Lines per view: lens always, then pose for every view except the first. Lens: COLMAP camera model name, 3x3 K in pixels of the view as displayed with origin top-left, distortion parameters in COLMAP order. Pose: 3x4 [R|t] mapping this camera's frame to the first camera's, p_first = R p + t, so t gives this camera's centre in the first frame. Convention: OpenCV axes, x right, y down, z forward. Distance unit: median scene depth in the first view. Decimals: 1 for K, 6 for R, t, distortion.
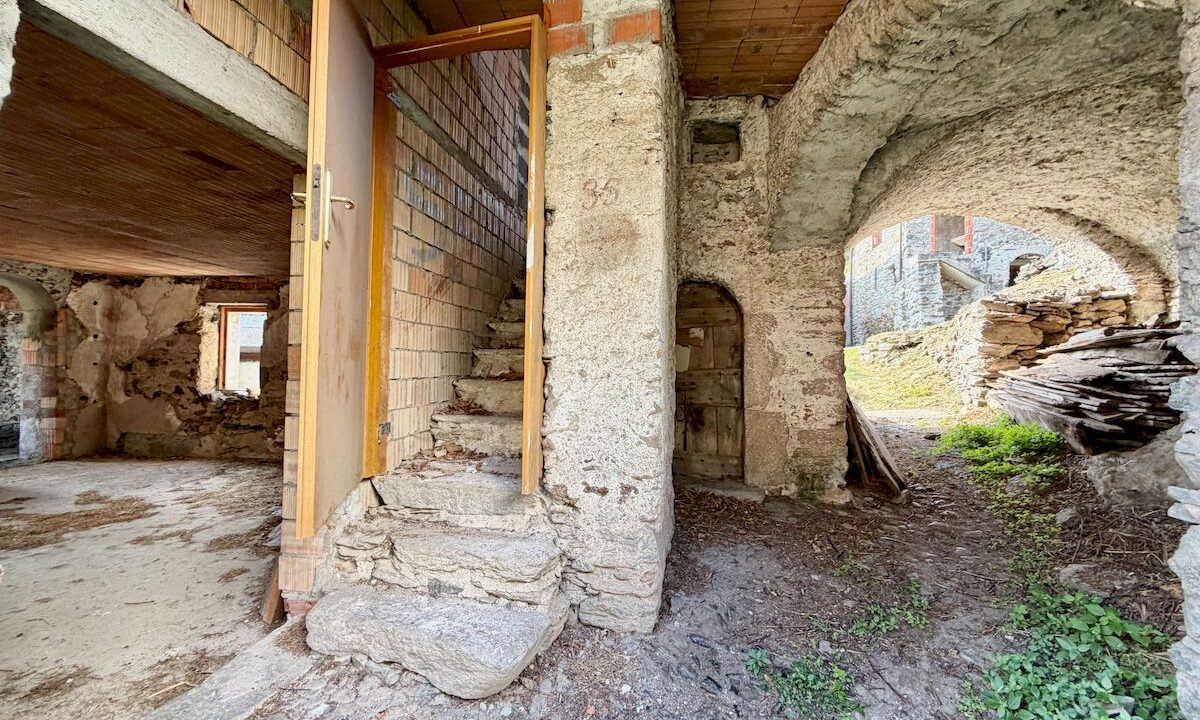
lens RADIAL K [[497.9, 0, 598.4], [0, 497.9, 359.8], [0, 0, 1]] dist [0.000799, 0.000089]
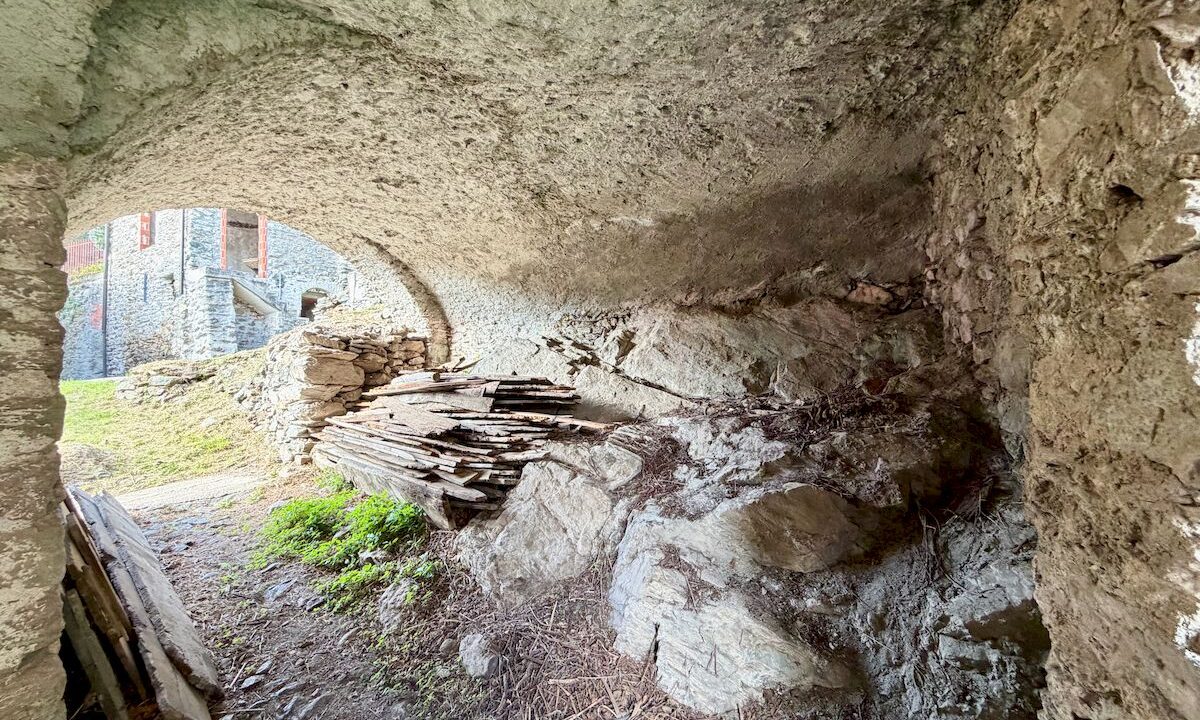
lens RADIAL K [[480.6, 0, 599.8], [0, 480.6, 356.7], [0, 0, 1]] dist [-0.002441, -0.000179]
pose [[0.296725, 0.028206, 0.954546, 0.171519], [0.021418, 0.999116, -0.036181, -0.041060], [-0.954723, 0.031181, 0.295859, 0.320383]]
